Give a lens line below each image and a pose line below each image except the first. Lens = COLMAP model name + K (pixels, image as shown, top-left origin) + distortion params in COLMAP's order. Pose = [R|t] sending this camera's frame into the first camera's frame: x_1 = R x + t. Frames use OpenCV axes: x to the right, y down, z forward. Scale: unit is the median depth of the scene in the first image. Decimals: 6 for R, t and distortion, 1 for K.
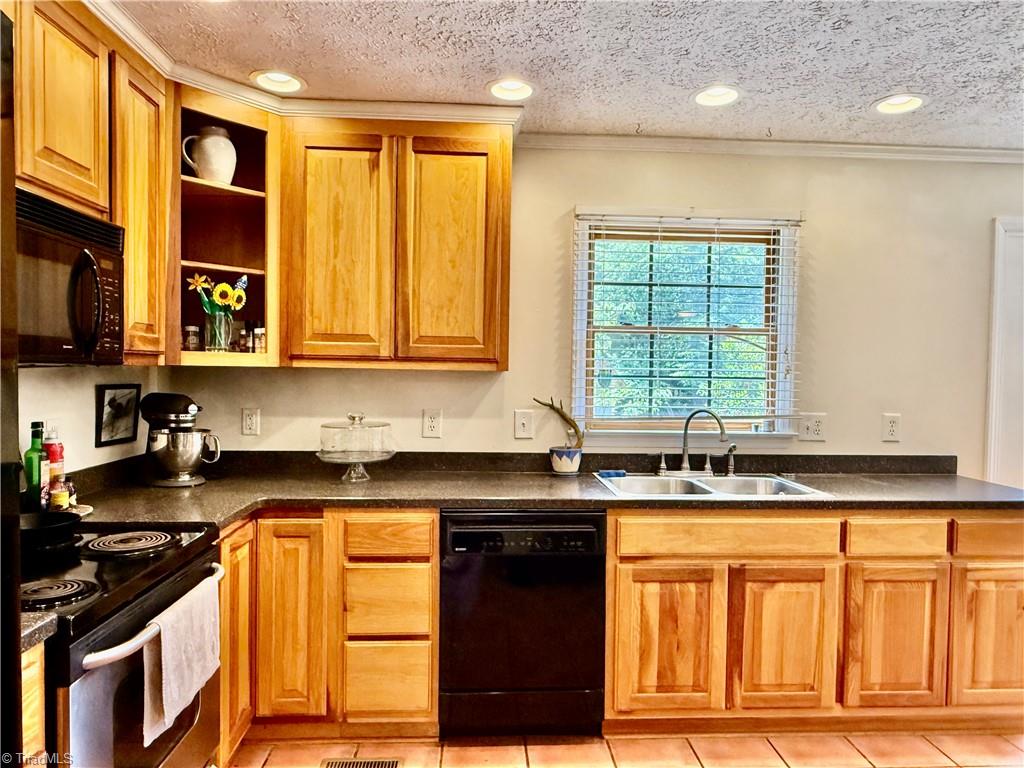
lens RADIAL K [[683.5, 0, 597.6], [0, 683.5, 389.4], [0, 0, 1]] dist [-0.002469, 0.001387]
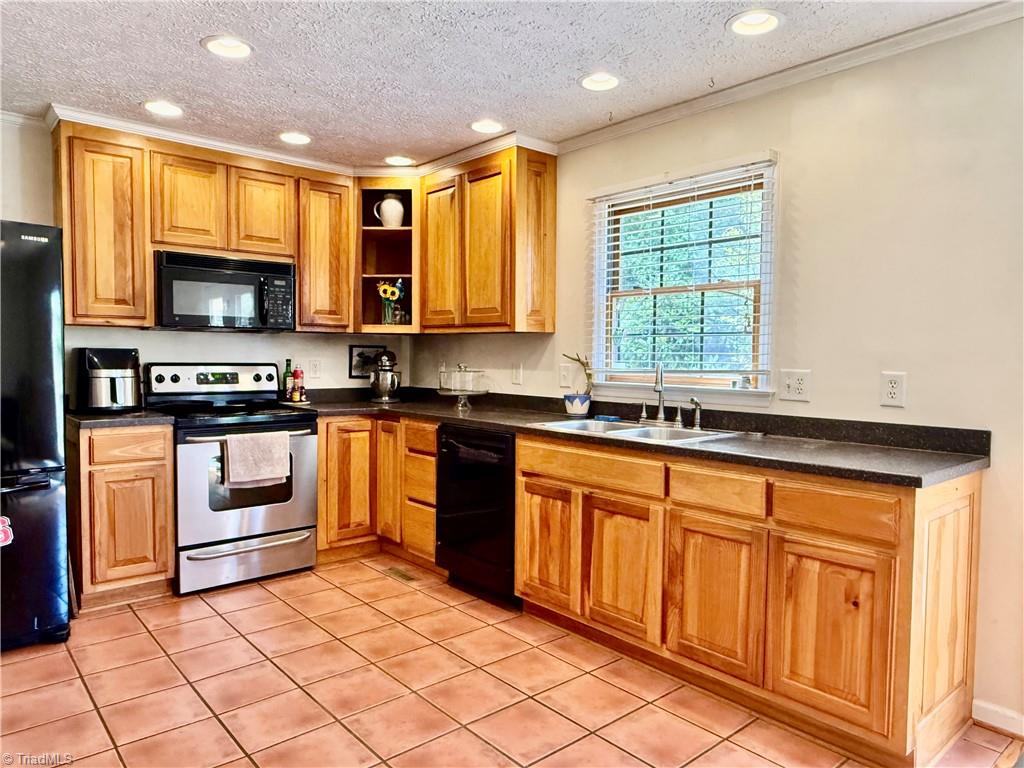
lens RADIAL K [[684.2, 0, 474.9], [0, 684.2, 382.3], [0, 0, 1]] dist [-0.000953, -0.000532]
pose [[0.592677, 0.026673, -0.804998, 1.000152], [-0.020835, 0.999625, 0.017782, 0.056372], [0.805171, 0.006233, 0.593010, 0.164233]]
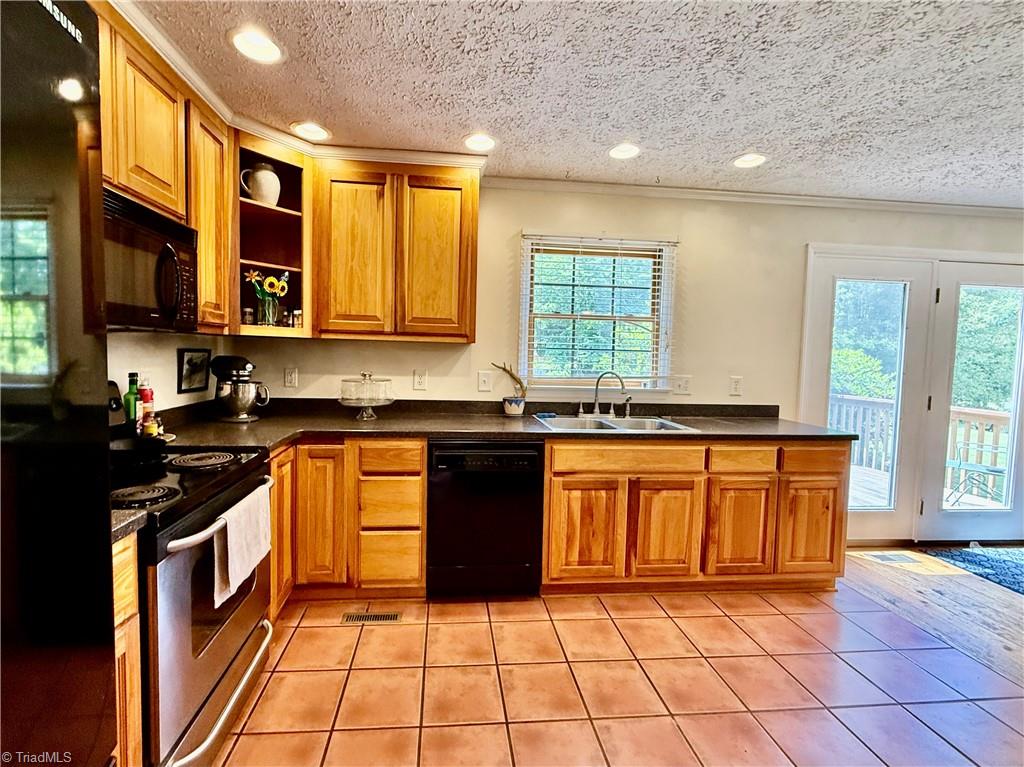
lens RADIAL K [[457.3, 0, 542.4], [0, 457.3, 374.5], [0, 0, 1]] dist [-0.000275, -0.000208]
pose [[0.999250, 0.009570, 0.037510, -0.028848], [-0.010443, 0.999678, 0.023129, 0.017128], [-0.037276, -0.023503, 0.999029, 0.043852]]
